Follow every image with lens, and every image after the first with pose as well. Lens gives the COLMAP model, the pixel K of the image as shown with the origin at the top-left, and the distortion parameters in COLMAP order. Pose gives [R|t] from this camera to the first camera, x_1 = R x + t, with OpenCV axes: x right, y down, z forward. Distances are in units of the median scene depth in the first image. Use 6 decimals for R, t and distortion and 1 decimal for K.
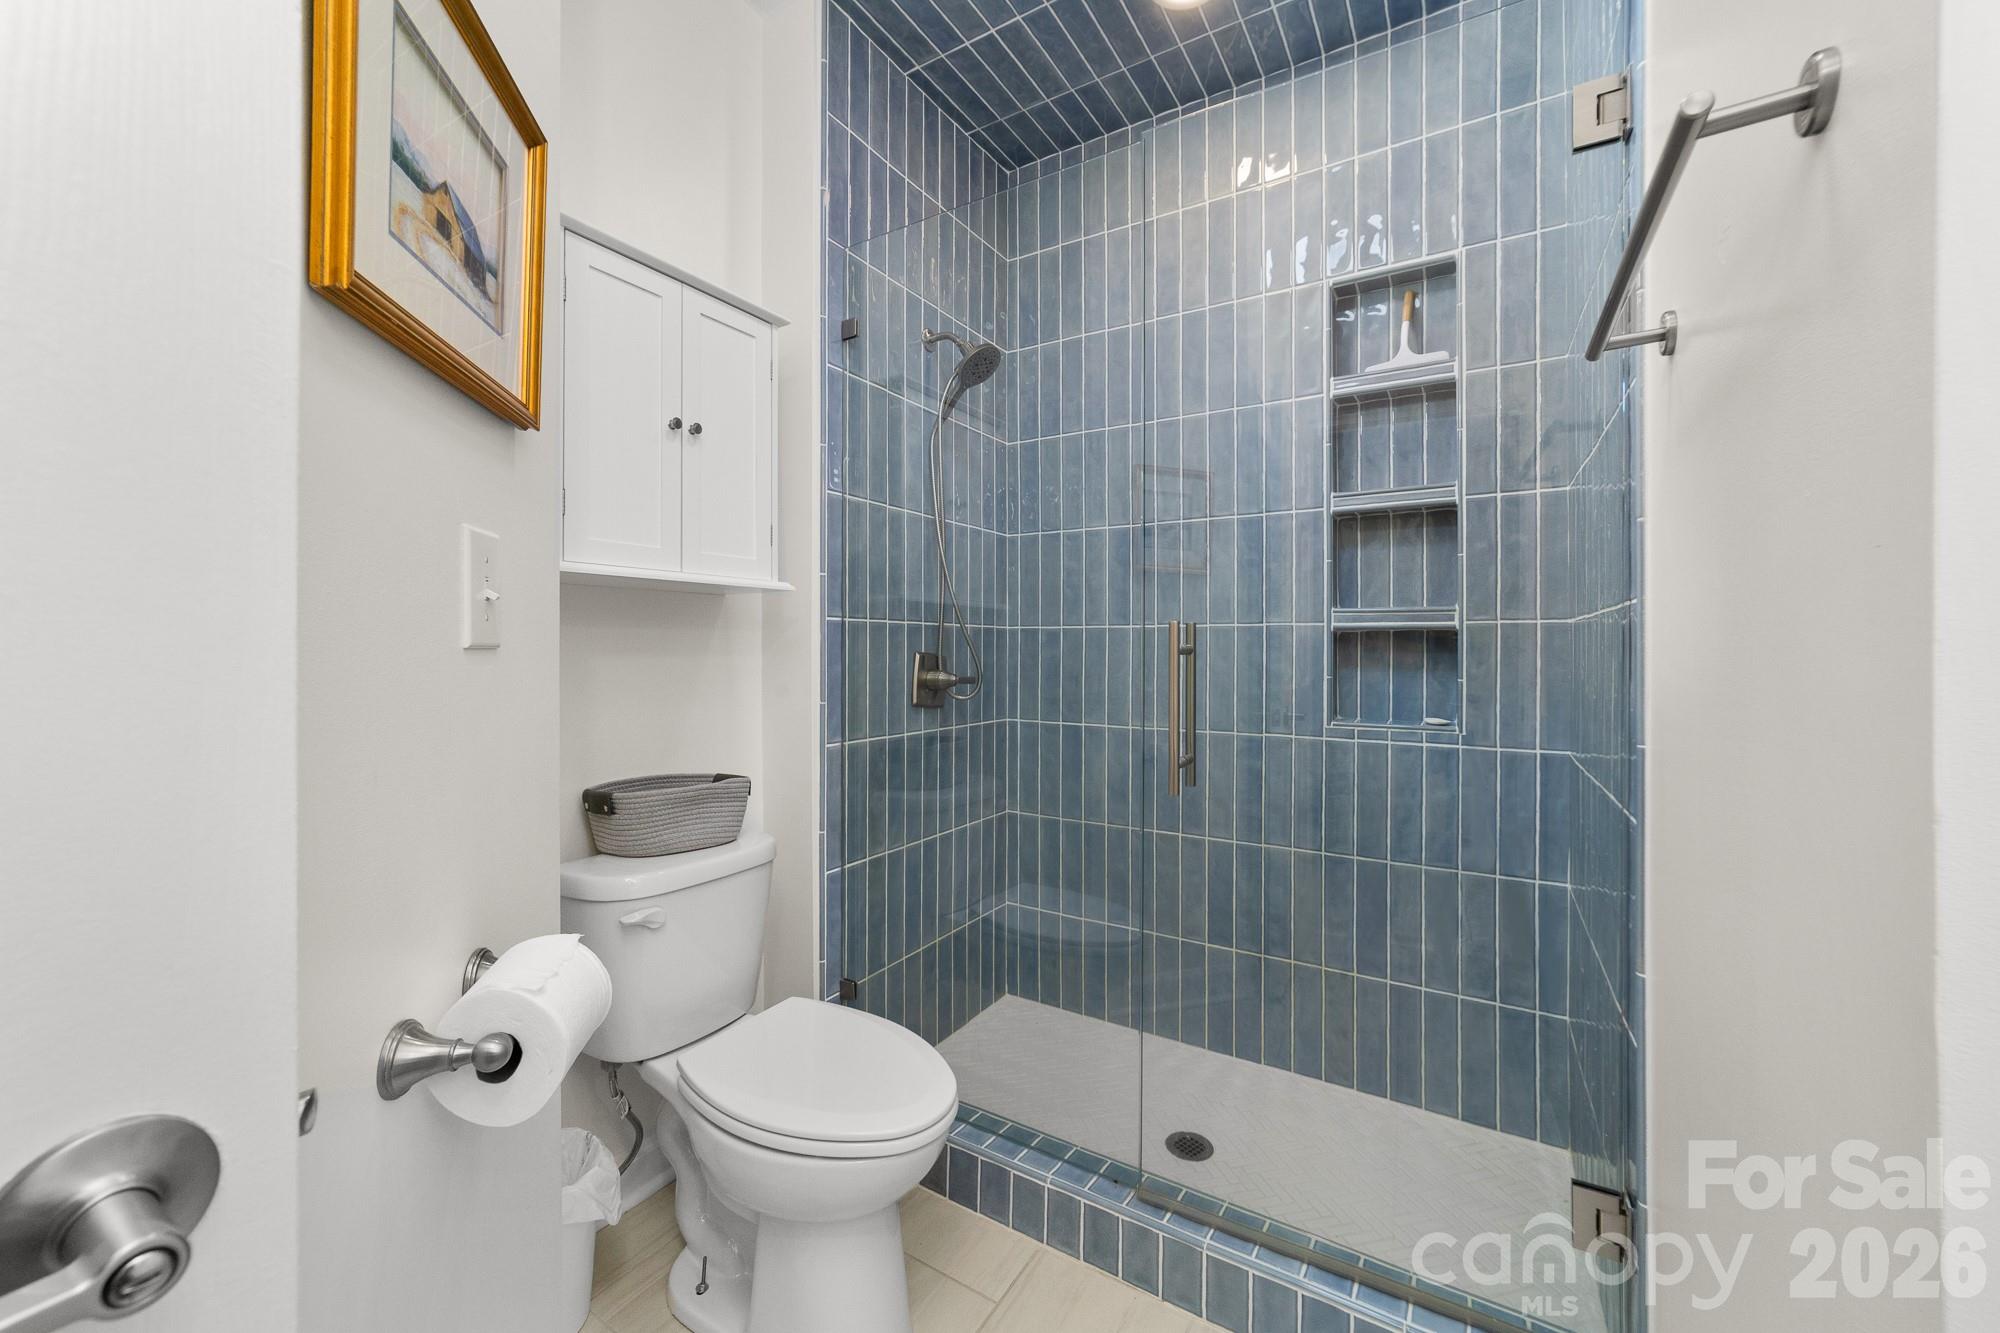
lens RADIAL K [[796.4, 0, 963.7], [0, 796.4, 645.6], [0, 0, 1]] dist [-0.007208, 0.000736]
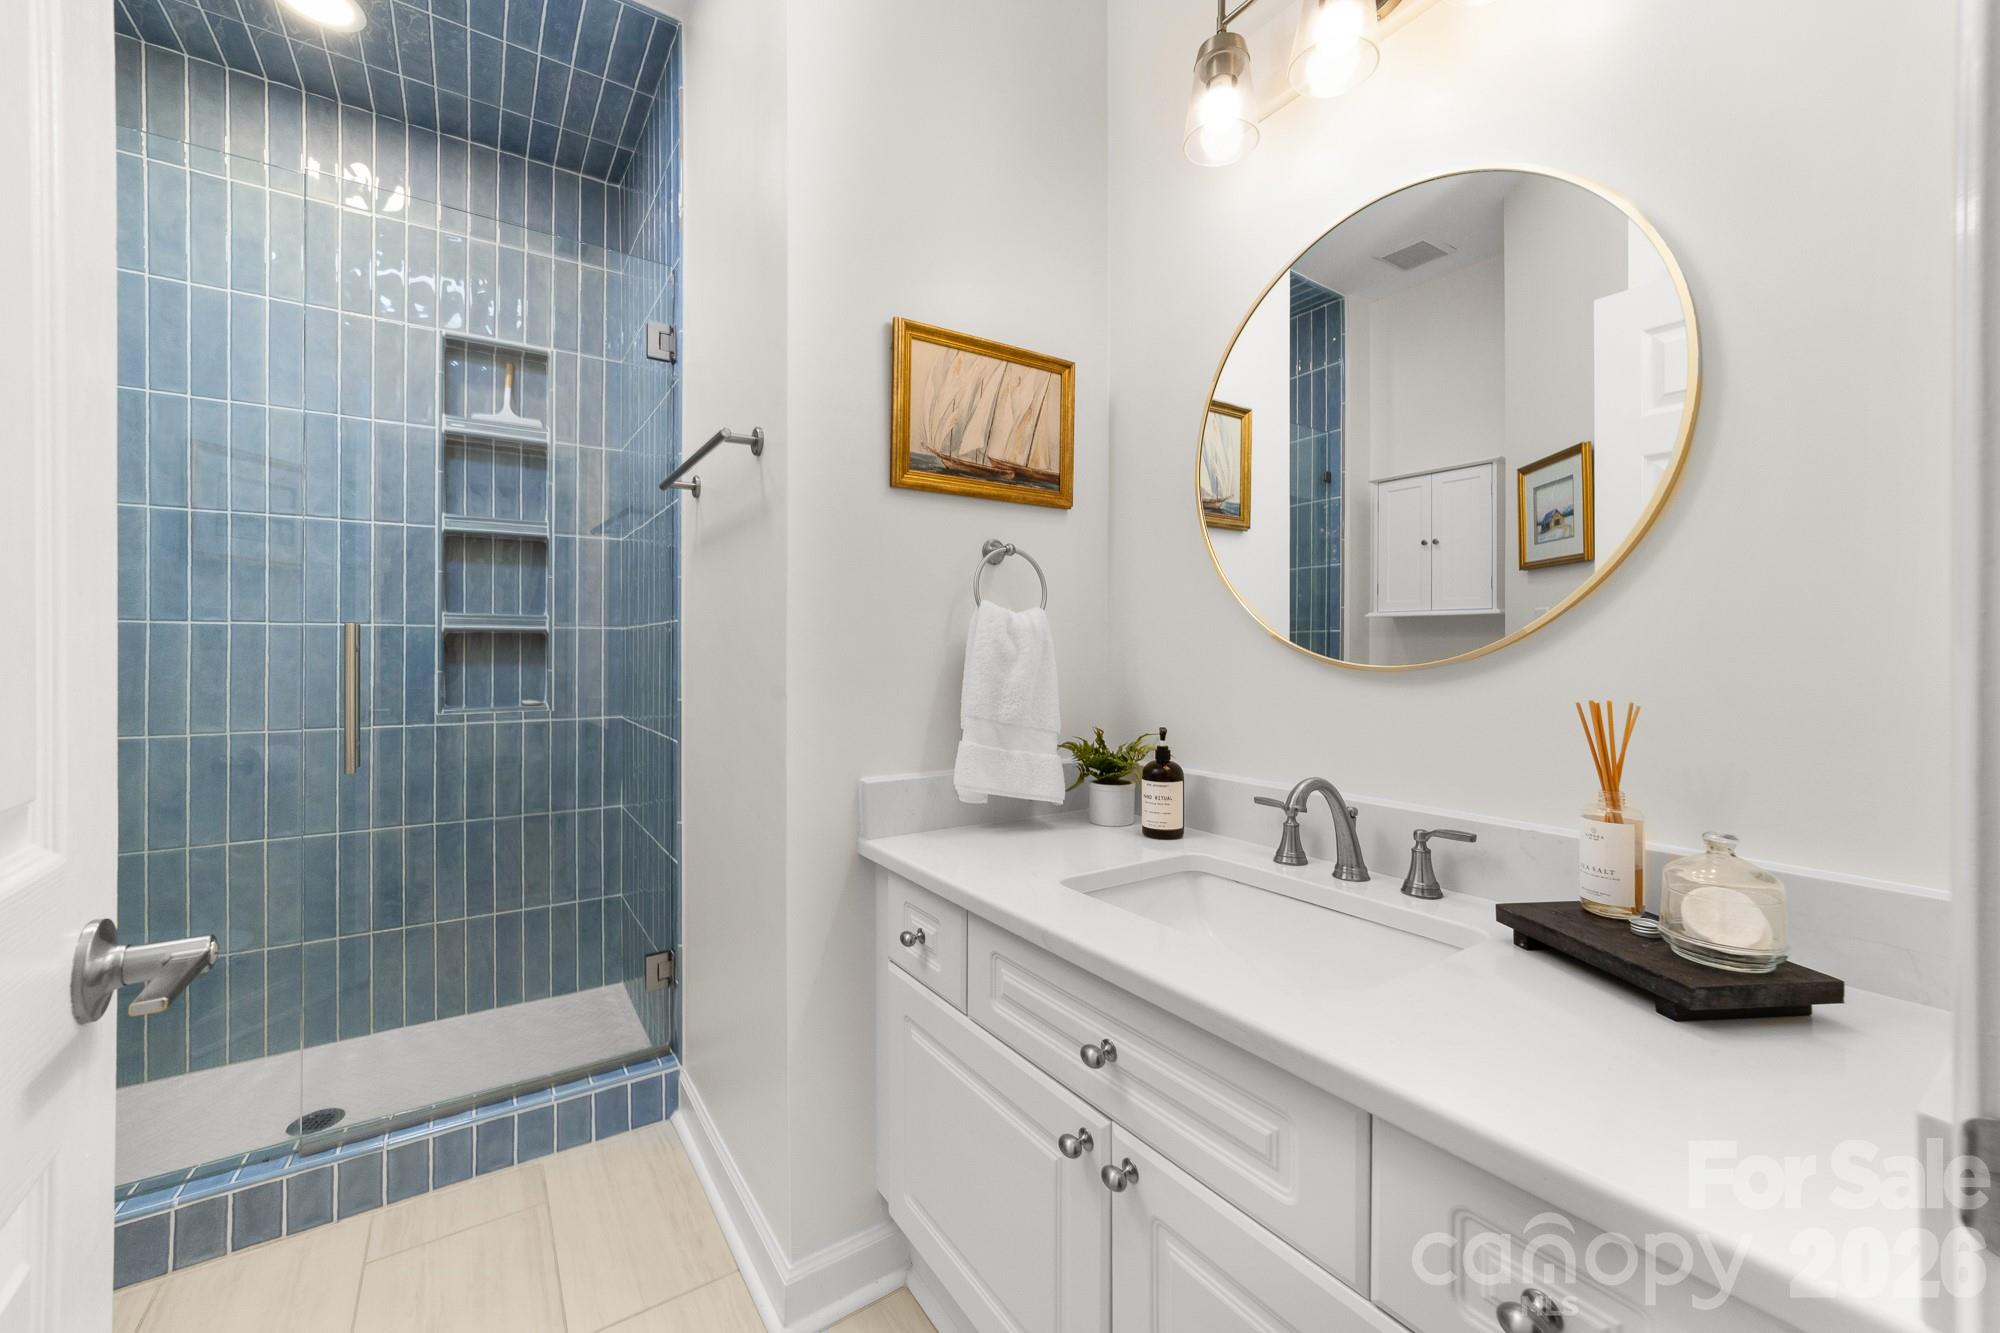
lens RADIAL K [[796.4, 0, 1002.5], [0, 796.4, 652.9], [0, 0, 1]] dist [-0.007208, 0.000736]
pose [[0.400754, -0.006468, 0.916163, -0.285369], [-0.003532, 0.999957, 0.008604, -0.000012], [-0.916179, -0.006685, 0.400714, -0.228243]]
